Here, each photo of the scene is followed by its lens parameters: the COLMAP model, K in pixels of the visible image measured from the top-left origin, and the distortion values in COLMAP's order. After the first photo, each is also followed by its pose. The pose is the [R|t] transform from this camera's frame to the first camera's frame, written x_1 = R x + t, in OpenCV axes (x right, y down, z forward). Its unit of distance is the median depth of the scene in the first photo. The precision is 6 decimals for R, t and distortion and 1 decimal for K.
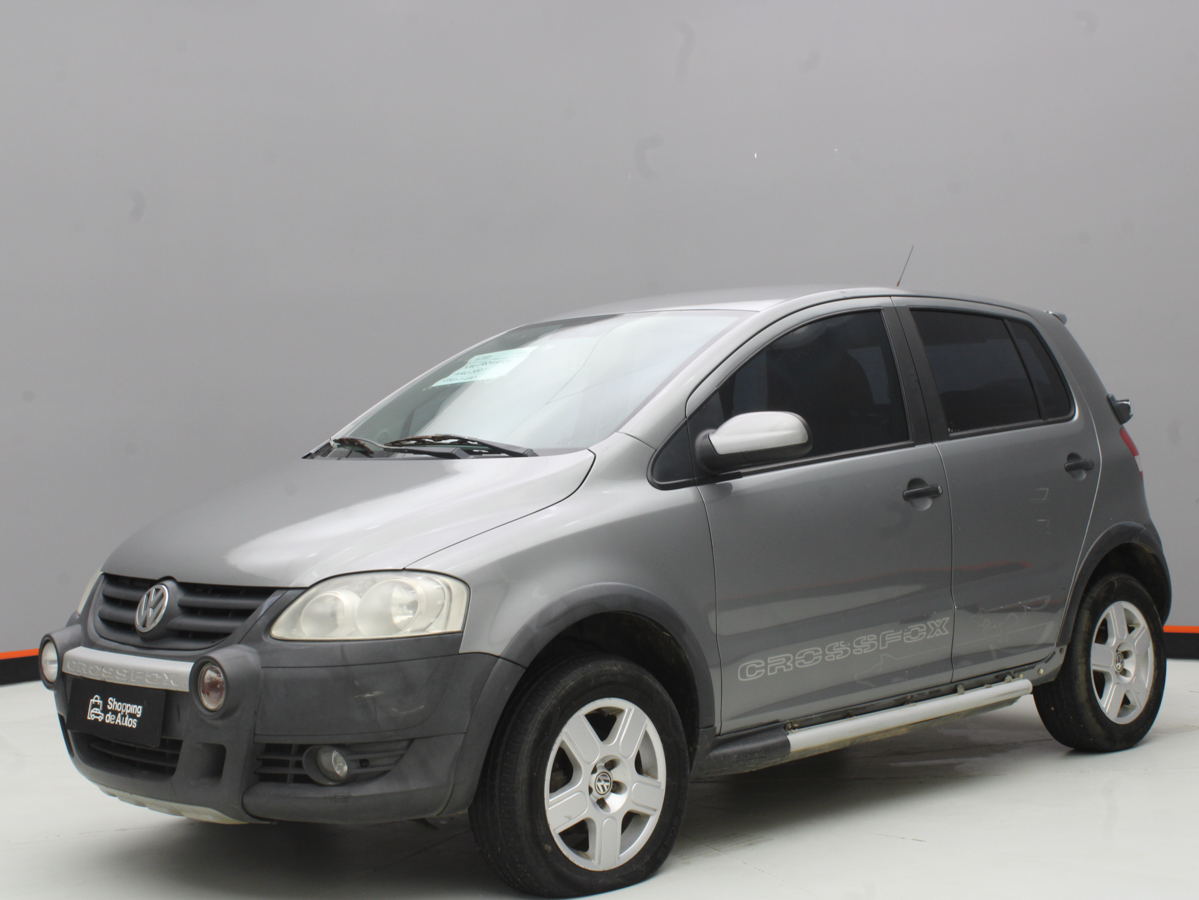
lens RADIAL K [[1628.6, 0, 599.5], [0, 1628.6, 450.0], [0, 0, 1]] dist [0.004756, 0.049817]
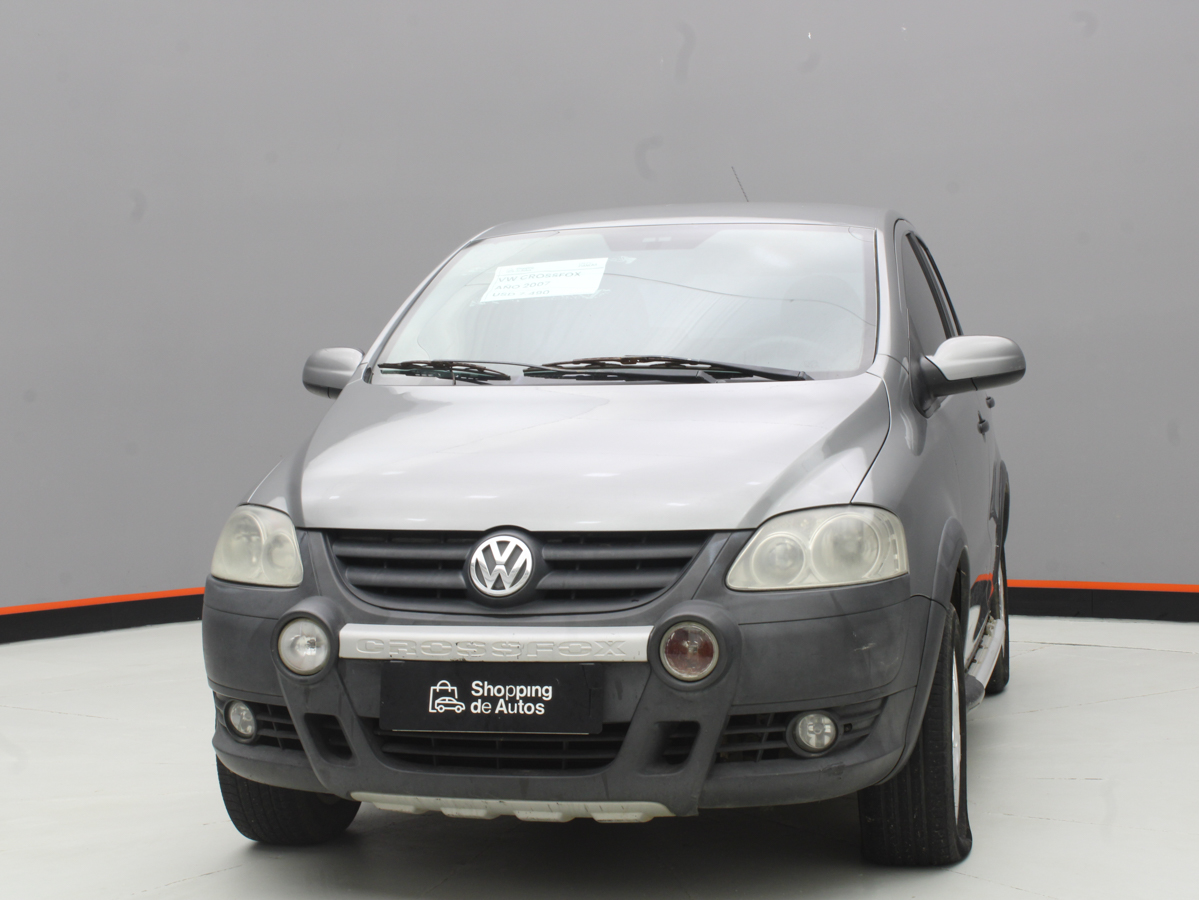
lens RADIAL K [[1903.8, 0, 599.5], [0, 1903.8, 450.0], [0, 0, 1]] dist [0.010204, 0.005803]
pose [[0.866033, -0.011889, 0.499845, -0.688317], [0.002445, 0.999806, 0.019546, 0.022696], [-0.499980, -0.015706, 0.865894, 0.176772]]
